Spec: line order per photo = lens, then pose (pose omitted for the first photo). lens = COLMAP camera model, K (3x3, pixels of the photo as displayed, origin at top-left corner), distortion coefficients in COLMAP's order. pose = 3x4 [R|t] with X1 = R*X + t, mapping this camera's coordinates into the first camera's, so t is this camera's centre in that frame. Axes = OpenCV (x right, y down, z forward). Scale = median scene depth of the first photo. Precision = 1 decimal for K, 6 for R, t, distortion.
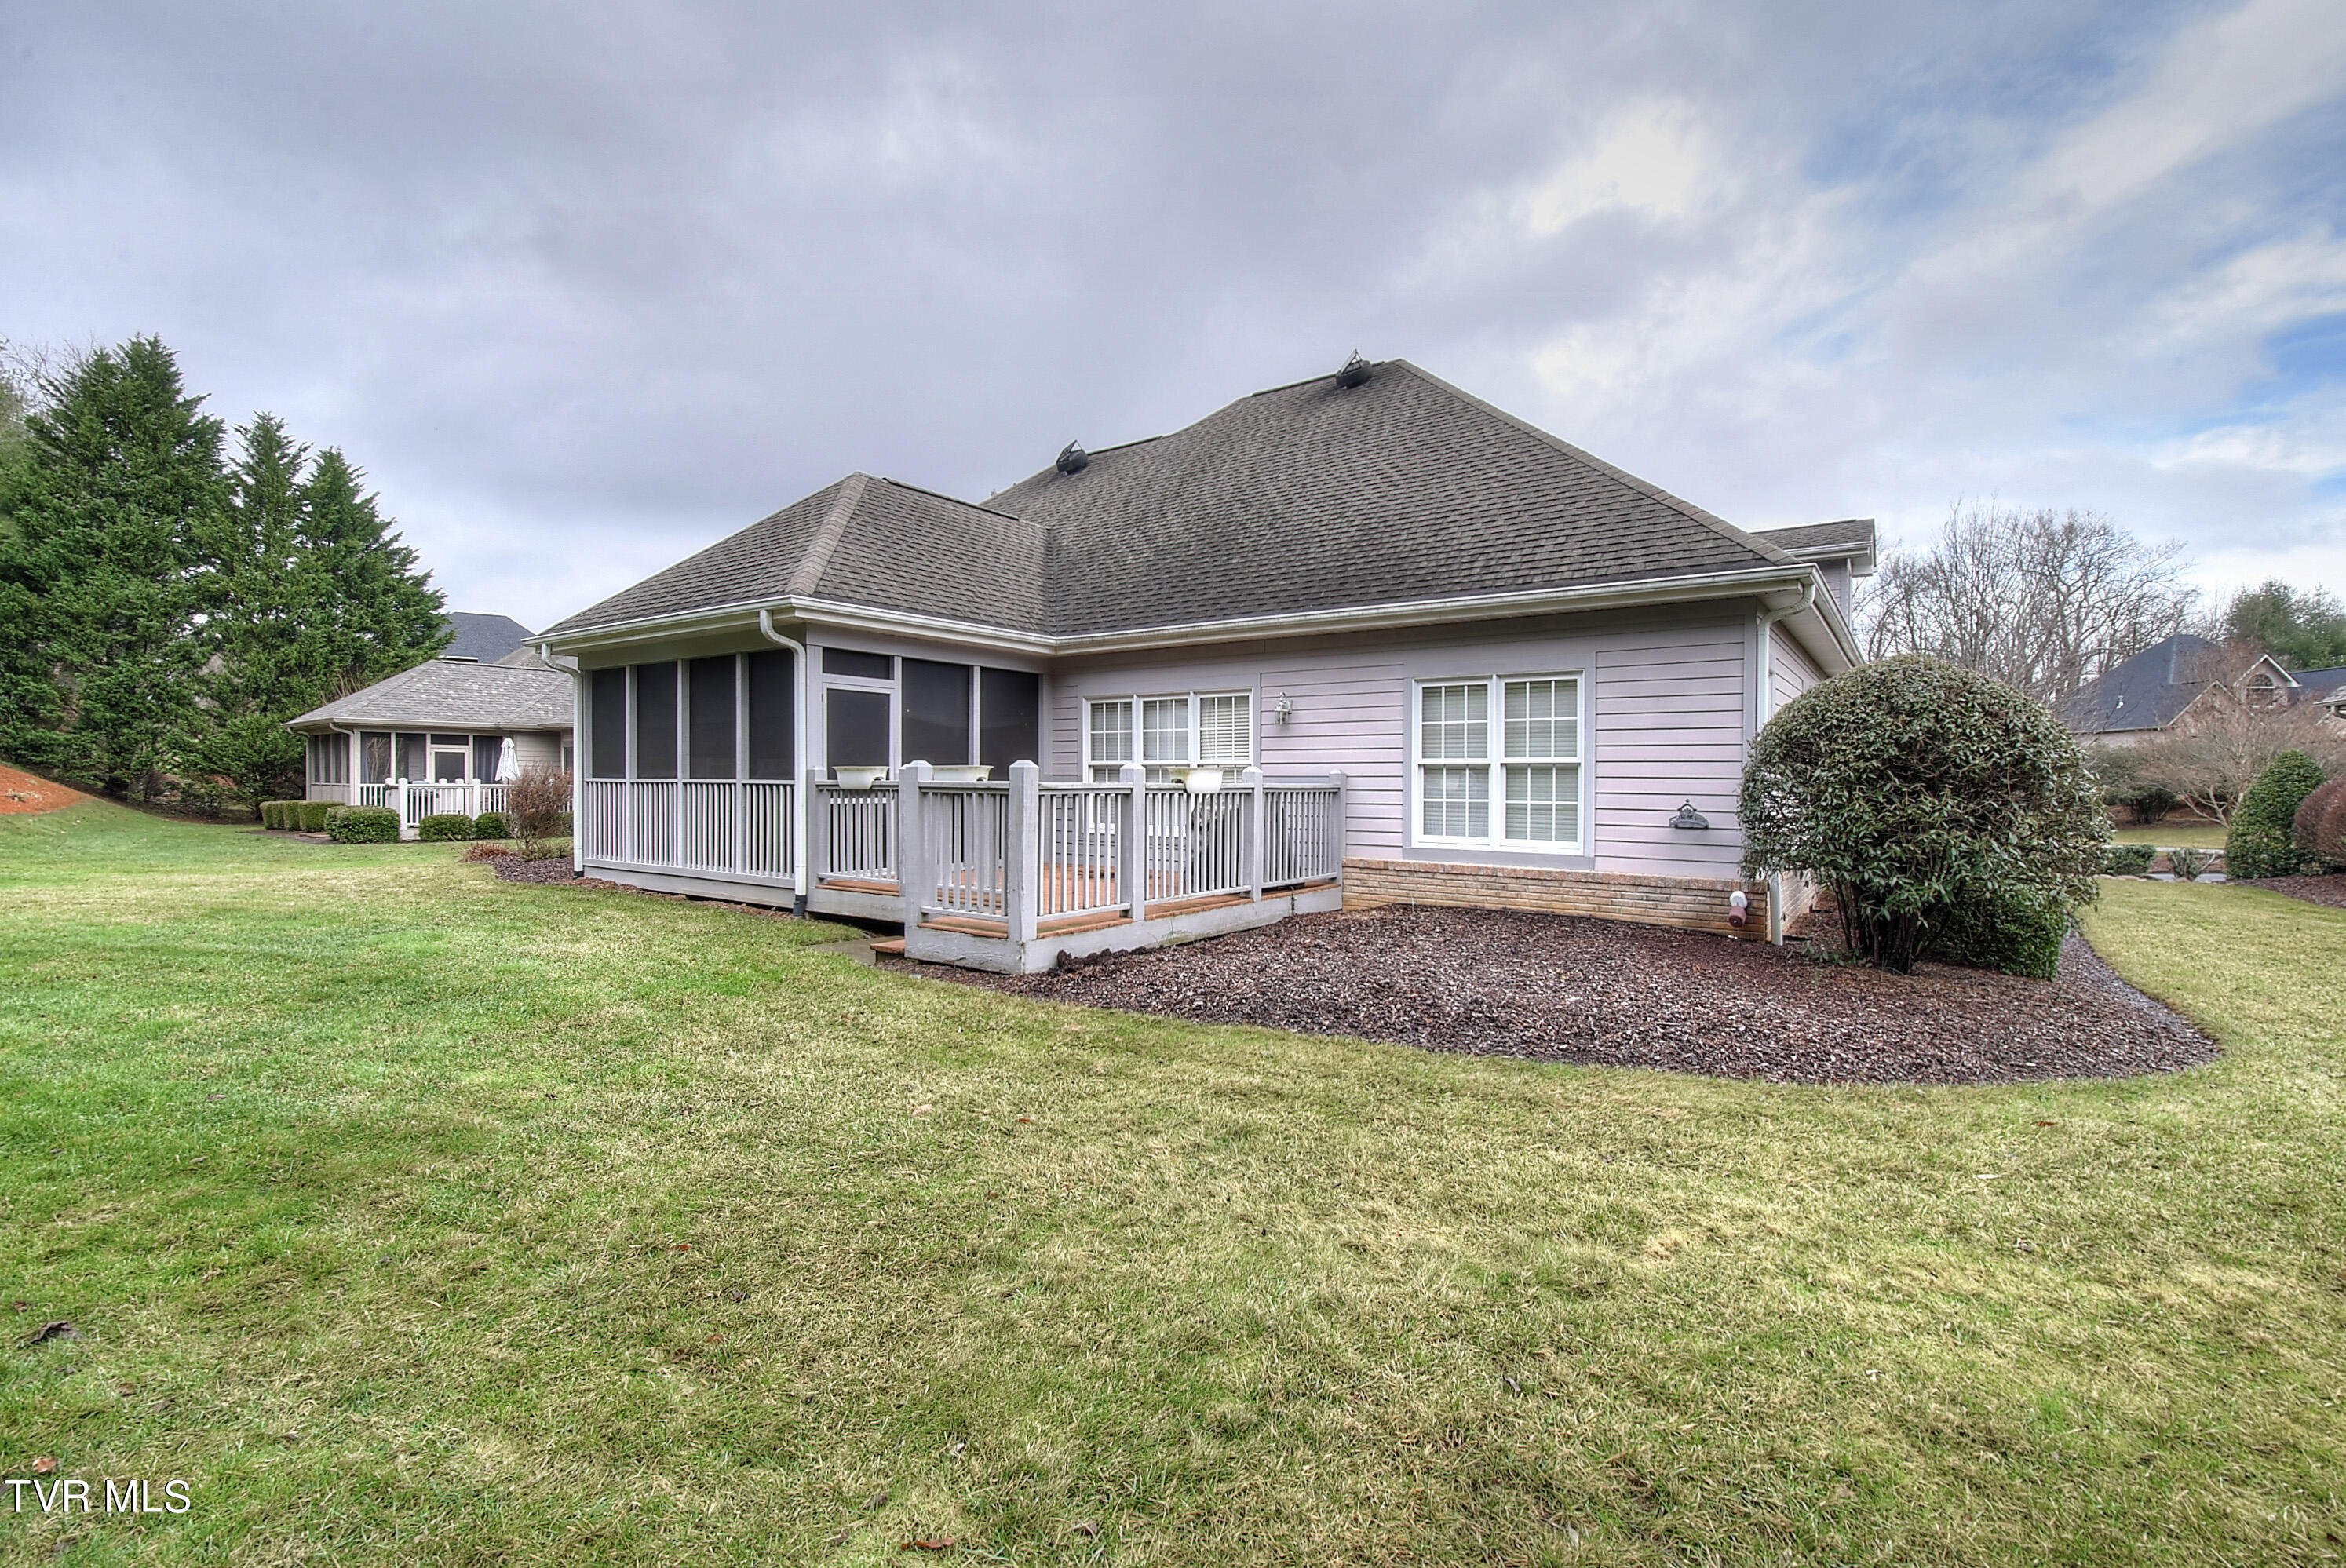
lens RADIAL K [[1003.5, 0, 1213.9], [0, 1003.5, 776.7], [0, 0, 1]] dist [0.005227, -0.000142]
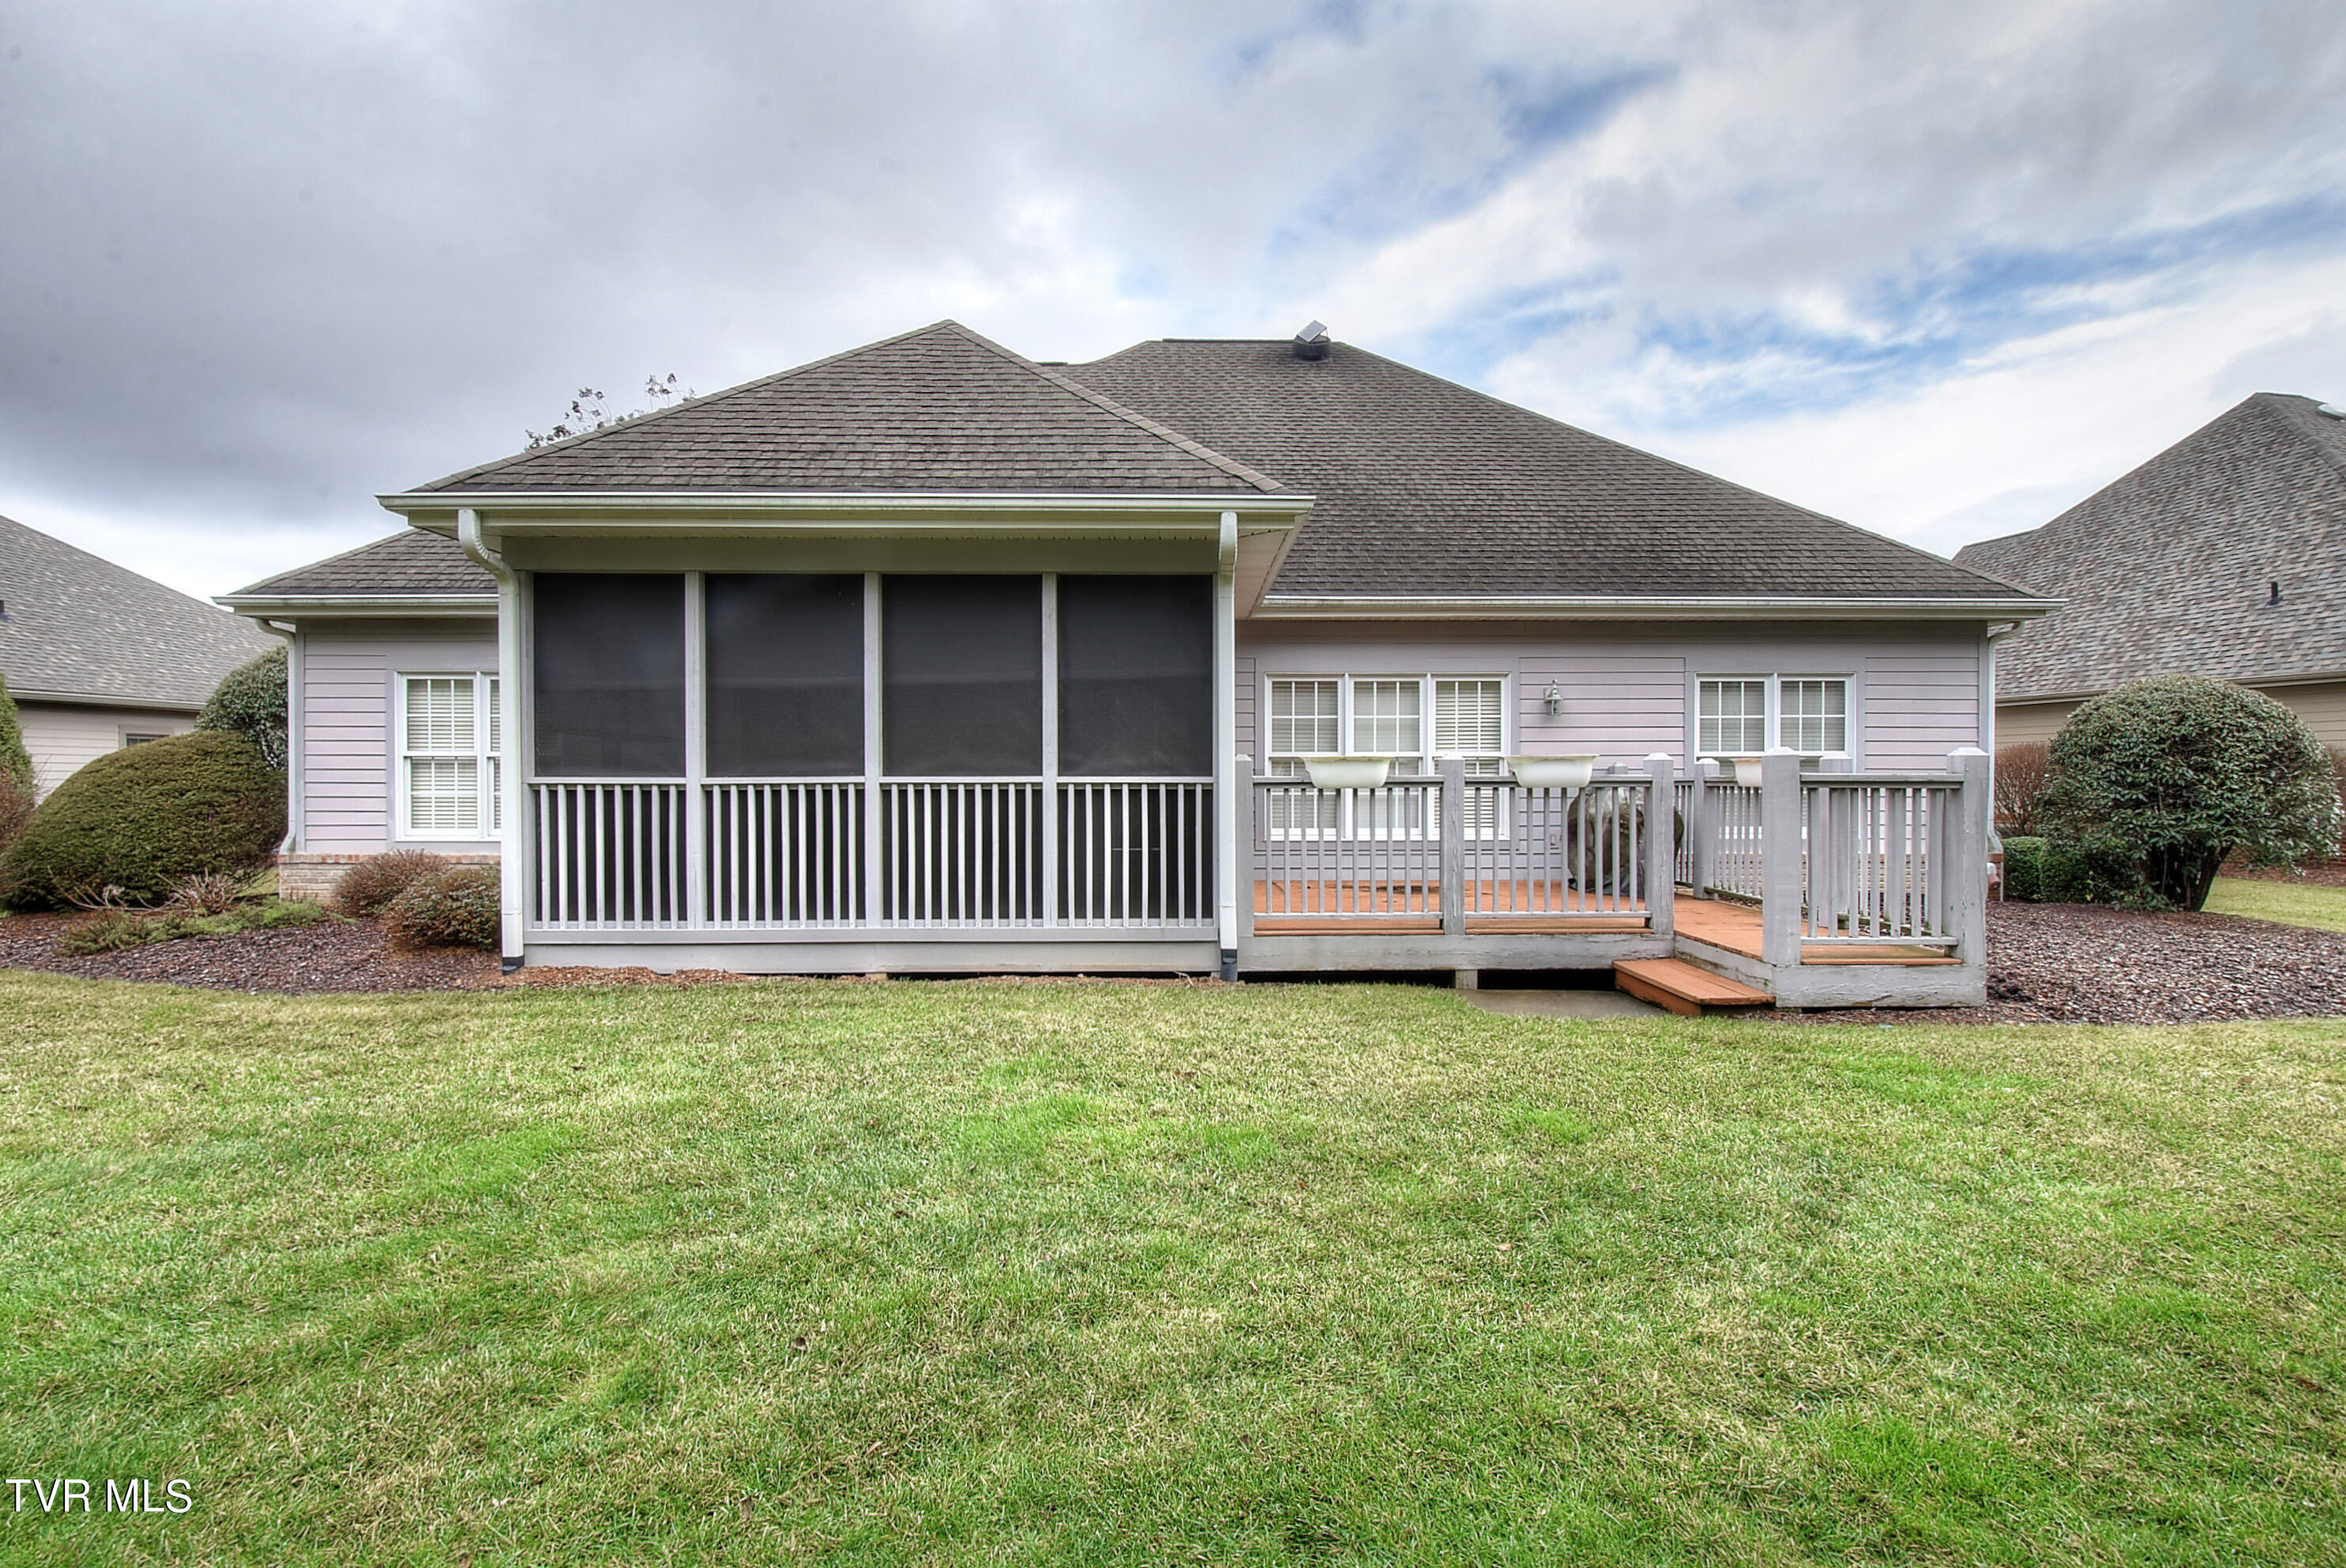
lens RADIAL K [[1003.6, 0, 1182.2], [0, 1003.6, 777.5], [0, 0, 1]] dist [0.005227, -0.000142]
pose [[0.813172, -0.006284, 0.581990, -0.732596], [0.004592, 0.999980, 0.004381, 0.001358], [-0.582006, -0.000890, 0.813184, 0.426189]]
